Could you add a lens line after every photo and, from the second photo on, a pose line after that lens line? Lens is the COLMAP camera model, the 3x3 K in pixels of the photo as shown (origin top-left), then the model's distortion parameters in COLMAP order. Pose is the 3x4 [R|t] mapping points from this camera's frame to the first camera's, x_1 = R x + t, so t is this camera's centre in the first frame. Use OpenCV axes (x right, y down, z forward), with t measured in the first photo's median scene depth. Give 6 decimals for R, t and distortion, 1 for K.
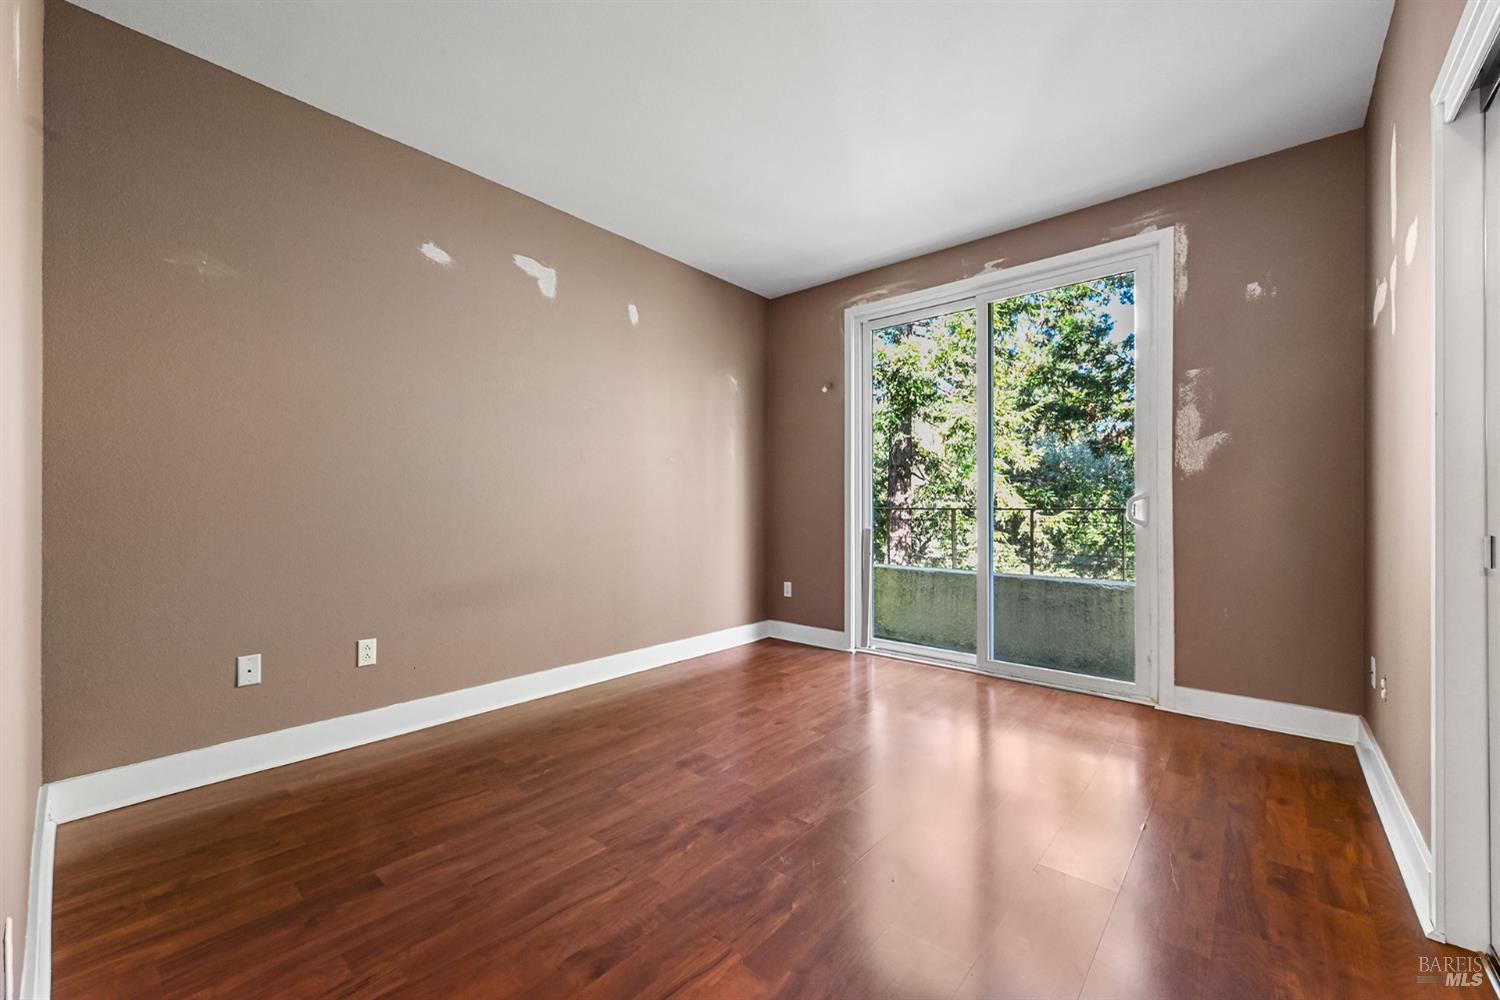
lens RADIAL K [[596.3, 0, 752.1], [0, 596.3, 506.7], [0, 0, 1]] dist [-0.001675, -0.000057]
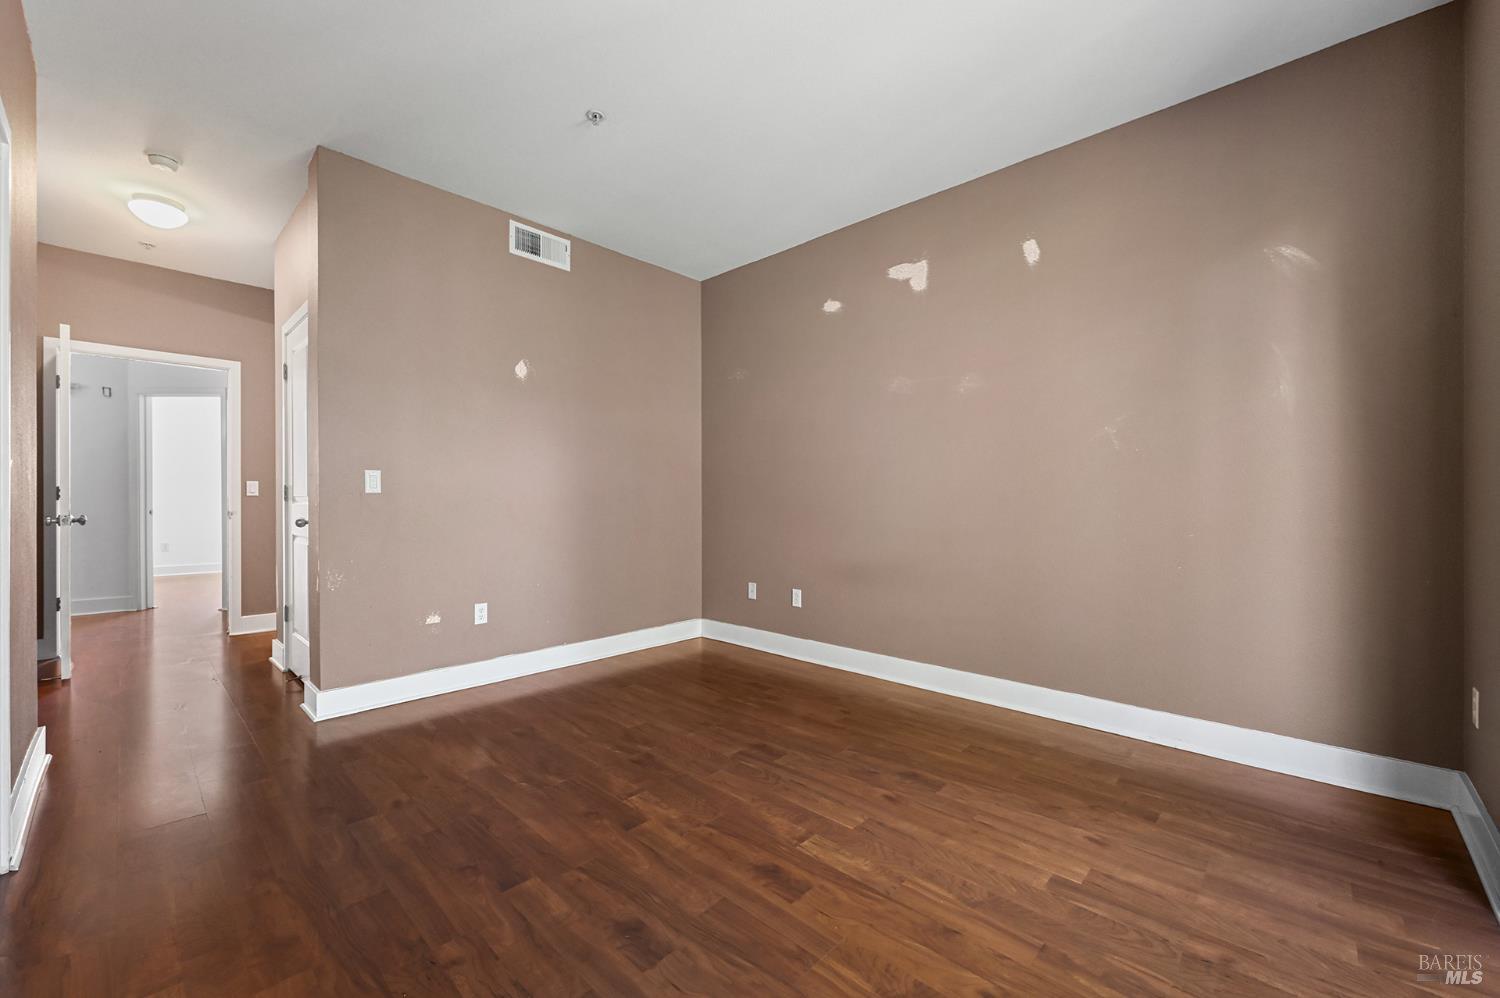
lens RADIAL K [[616.3, 0, 750.0], [0, 616.3, 499.0], [0, 0, 1]] dist [-0.002096, -0.000121]
pose [[-0.065026, -0.006431, -0.997863, 0.954771], [-0.003325, 0.999975, -0.006228, 0.009037], [0.997878, 0.002913, -0.065046, 1.051172]]
